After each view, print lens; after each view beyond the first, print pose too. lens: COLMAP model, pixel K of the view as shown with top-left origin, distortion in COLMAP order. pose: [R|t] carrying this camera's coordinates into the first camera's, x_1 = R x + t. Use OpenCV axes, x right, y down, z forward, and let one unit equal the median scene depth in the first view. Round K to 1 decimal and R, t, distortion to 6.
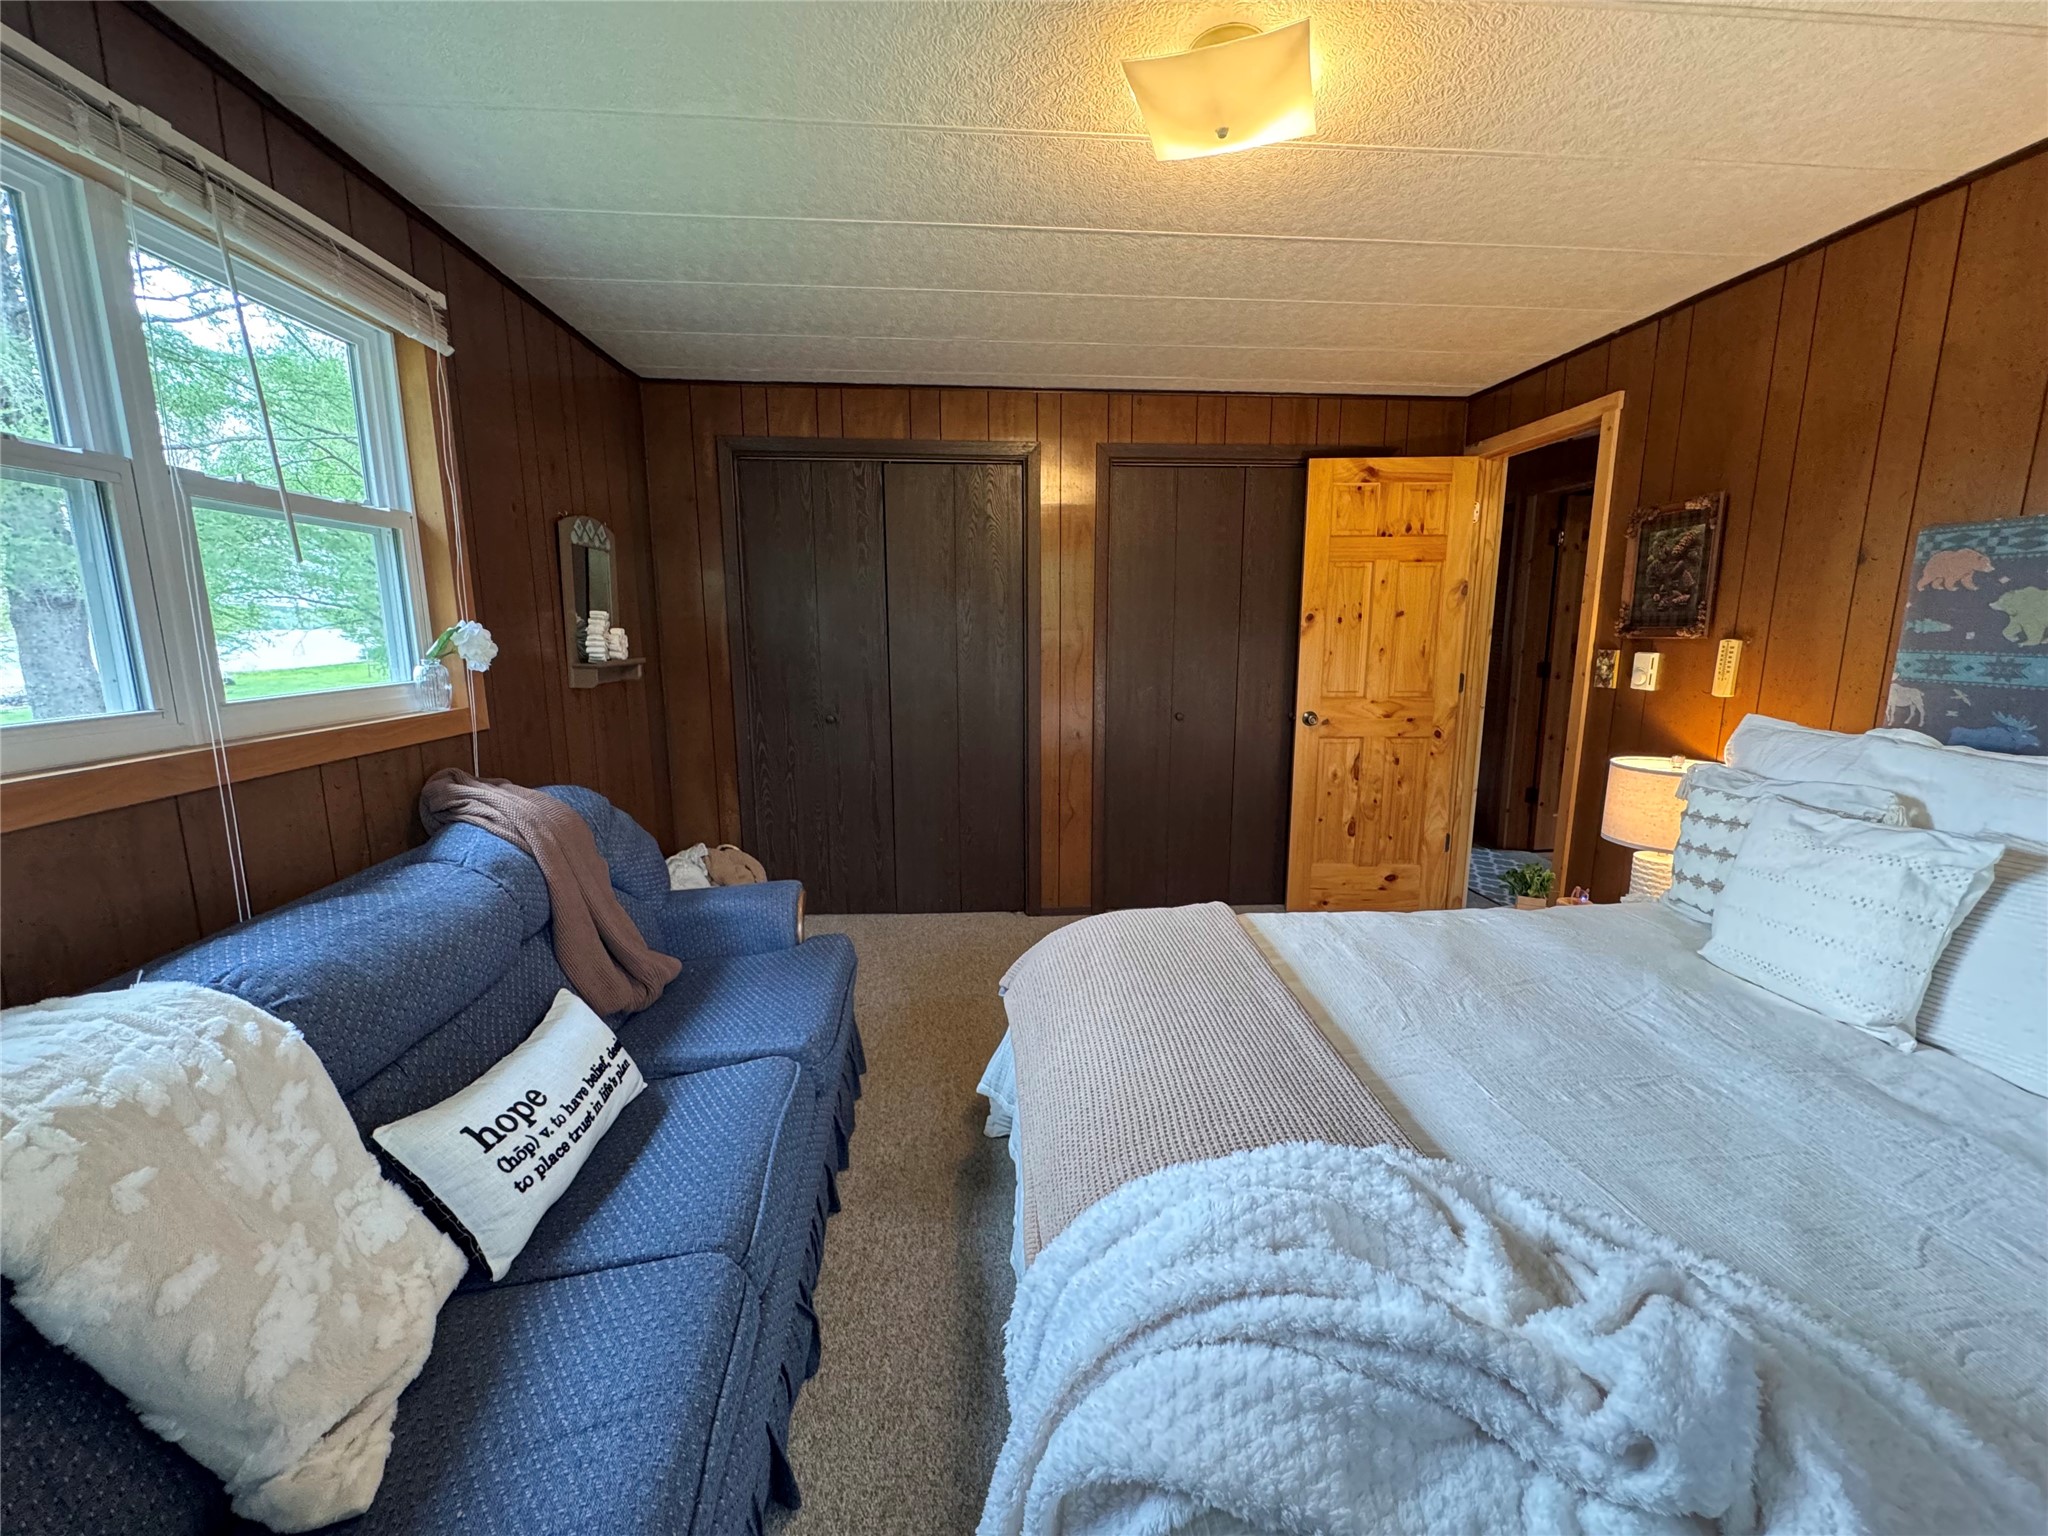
lens RADIAL K [[815.5, 0, 1024.0], [0, 815.5, 768.0], [0, 0, 1]] dist [-0.001308, -0.000316]
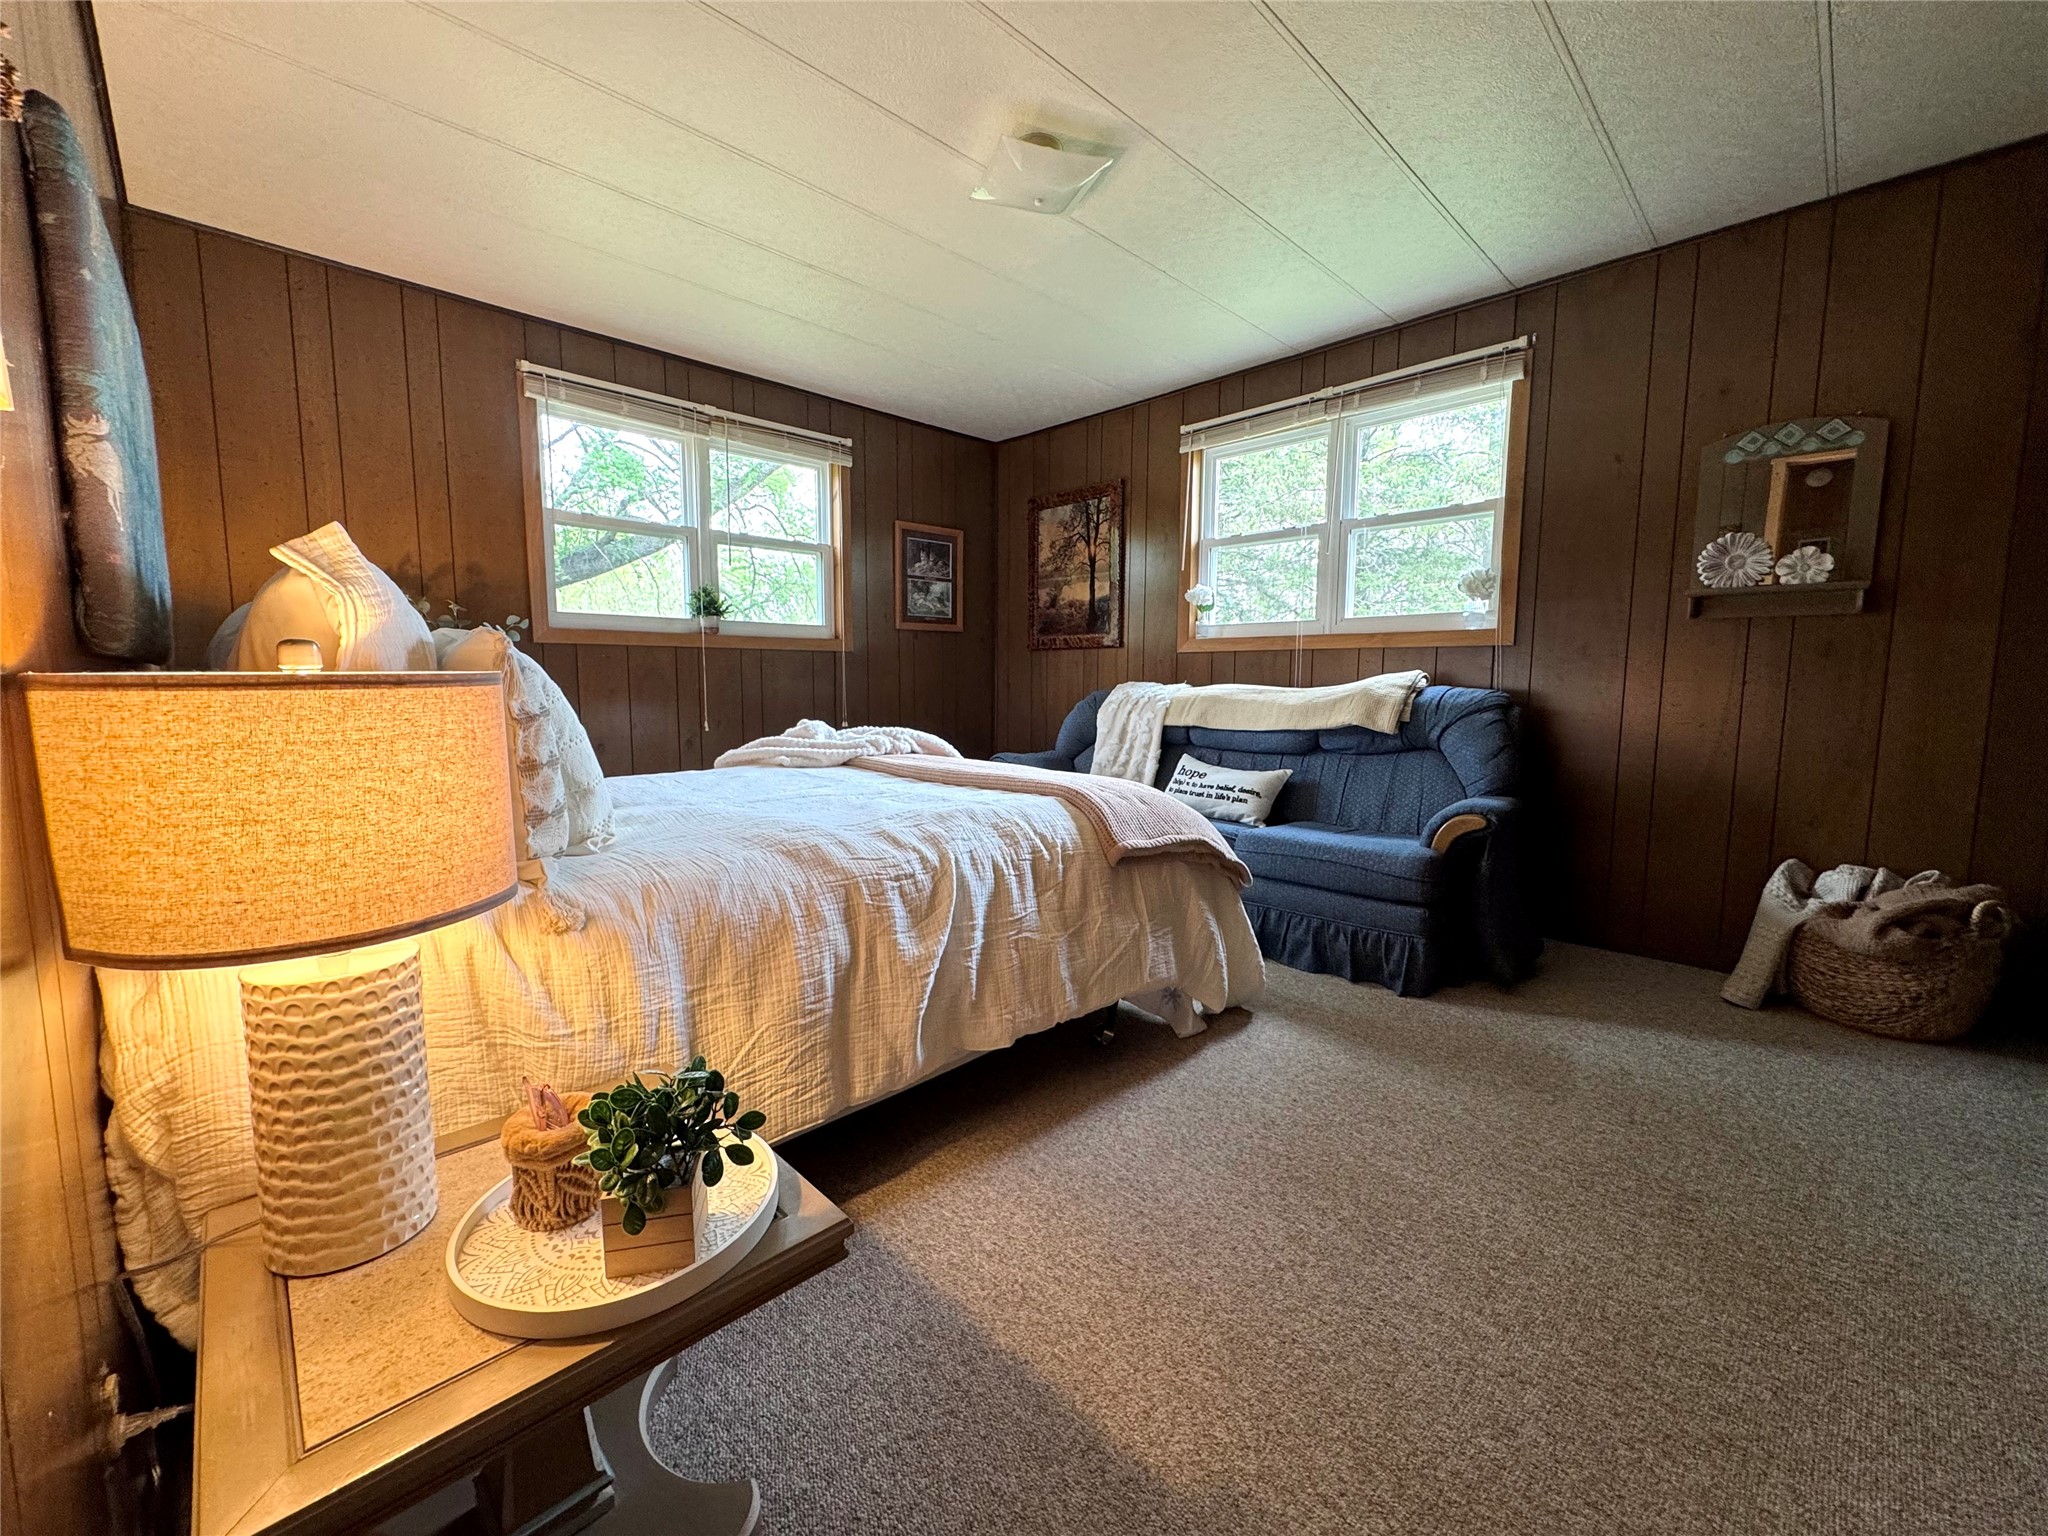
lens RADIAL K [[815.5, 0, 1024.0], [0, 815.5, 768.0], [0, 0, 1]] dist [-0.001308, -0.000316]
pose [[-0.759510, 0.070136, -0.646704, 0.988626], [-0.117578, 0.962994, 0.242526, -0.098291], [0.639781, 0.260238, -0.723157, 1.760597]]
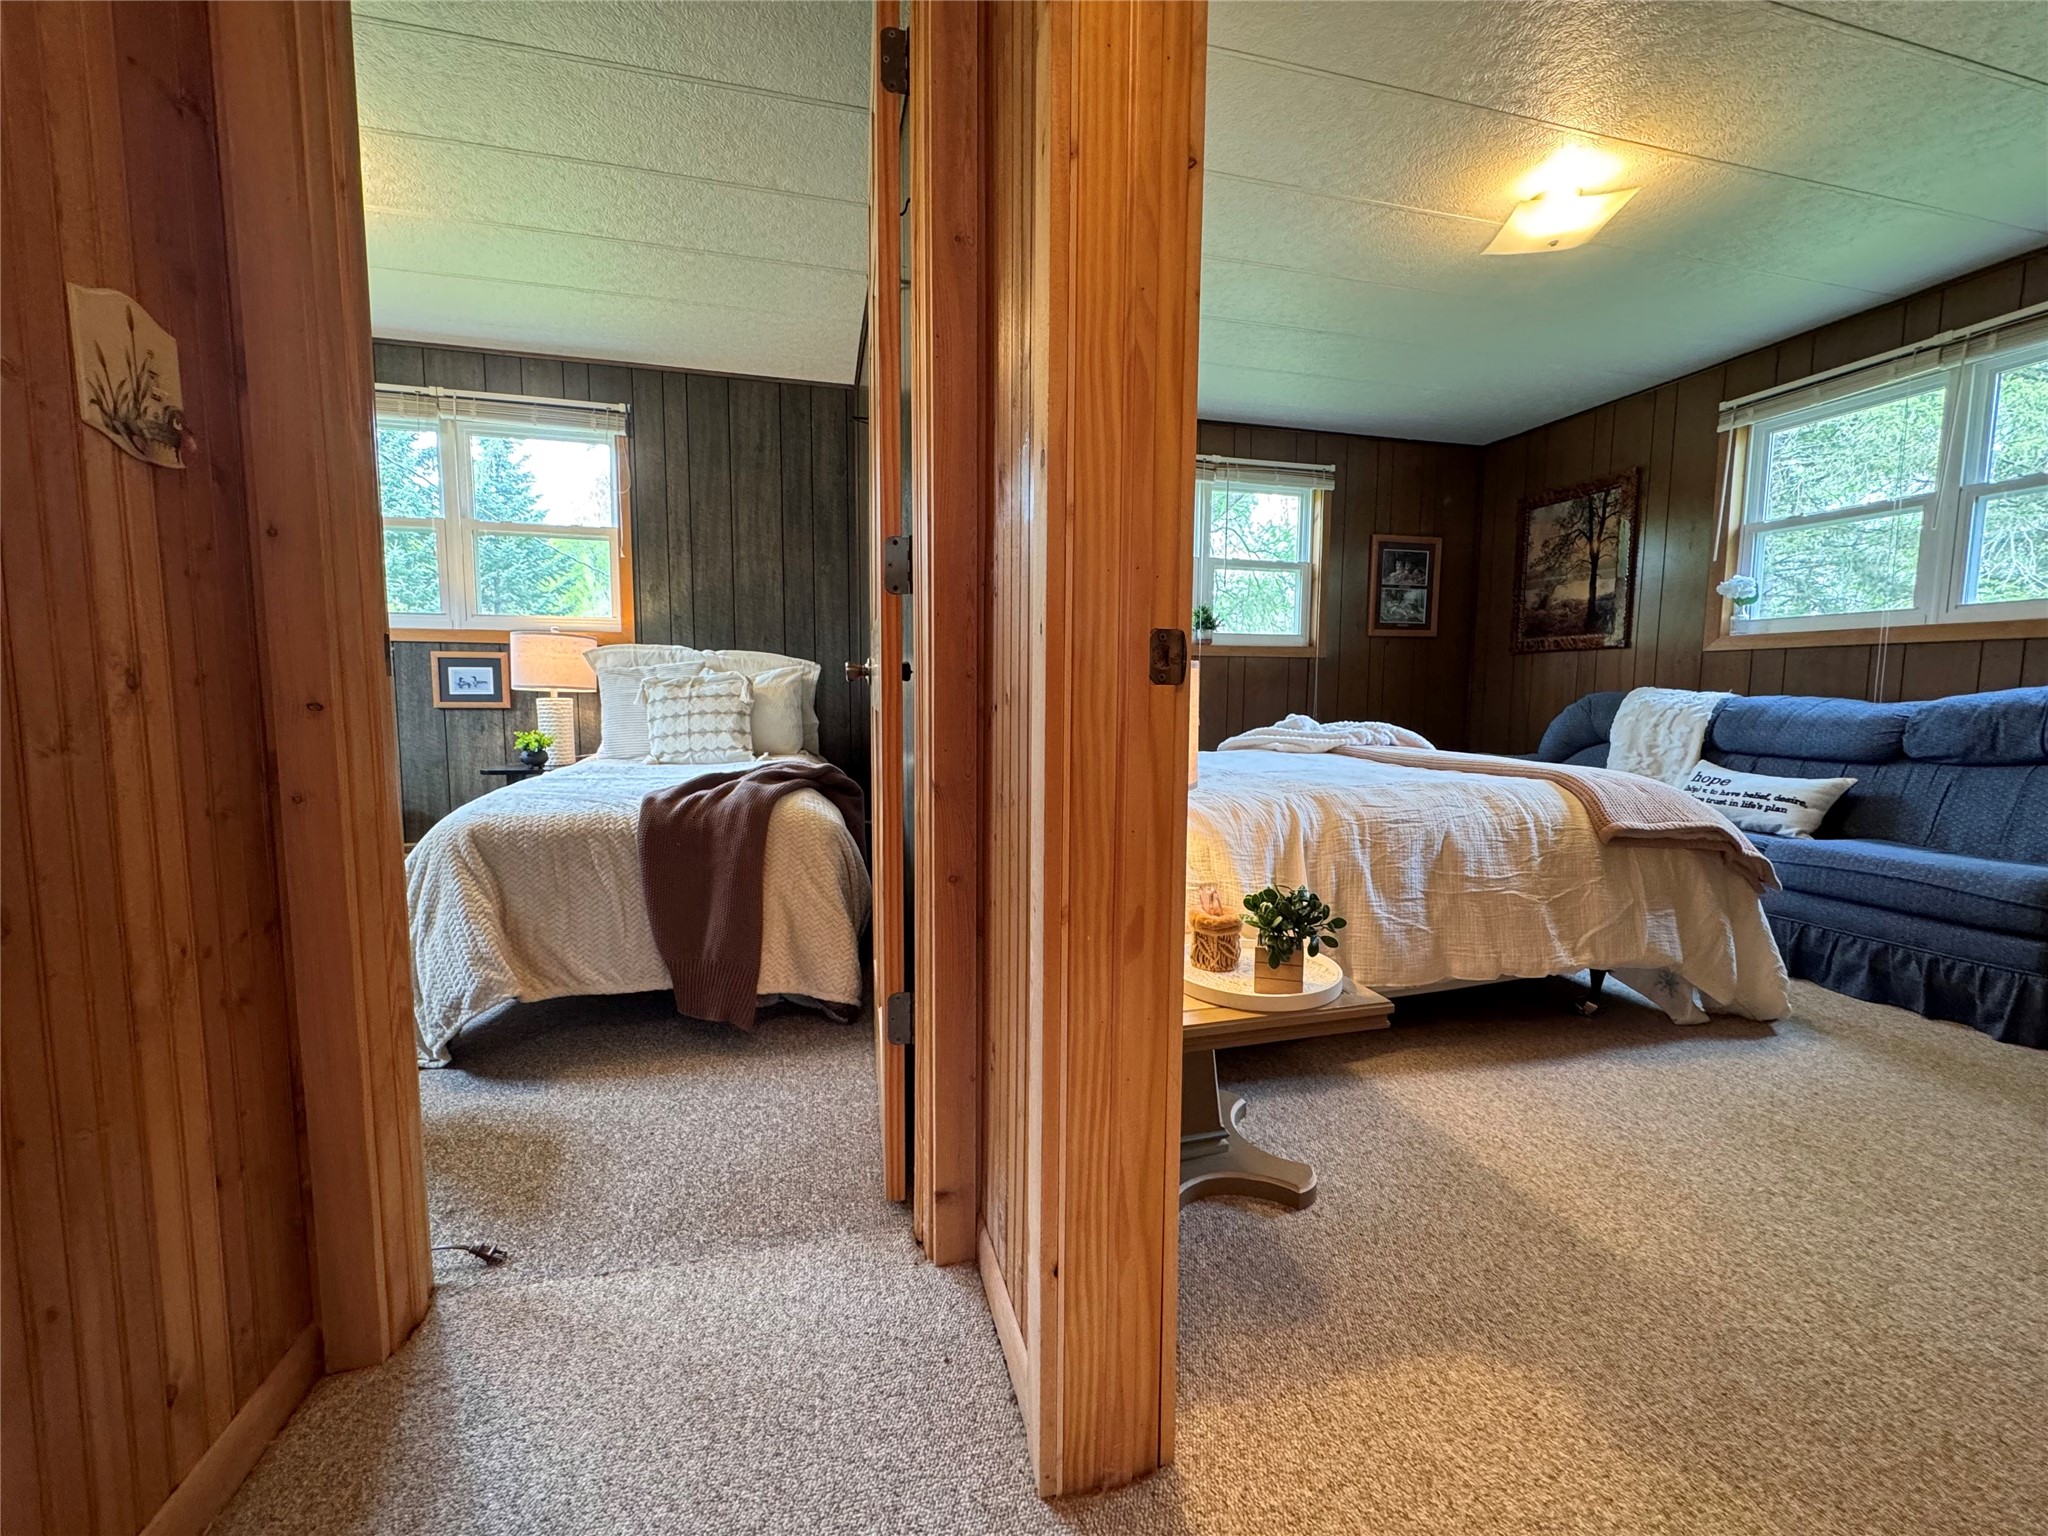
lens RADIAL K [[818.6, 0, 1024.0], [0, 818.6, 768.0], [0, 0, 1]] dist [-0.000871, -0.000704]
pose [[-0.981417, 0.016447, -0.191180, 1.240565], [-0.036046, 0.962780, 0.267870, -0.115330], [0.188470, 0.269784, -0.944296, 2.000452]]
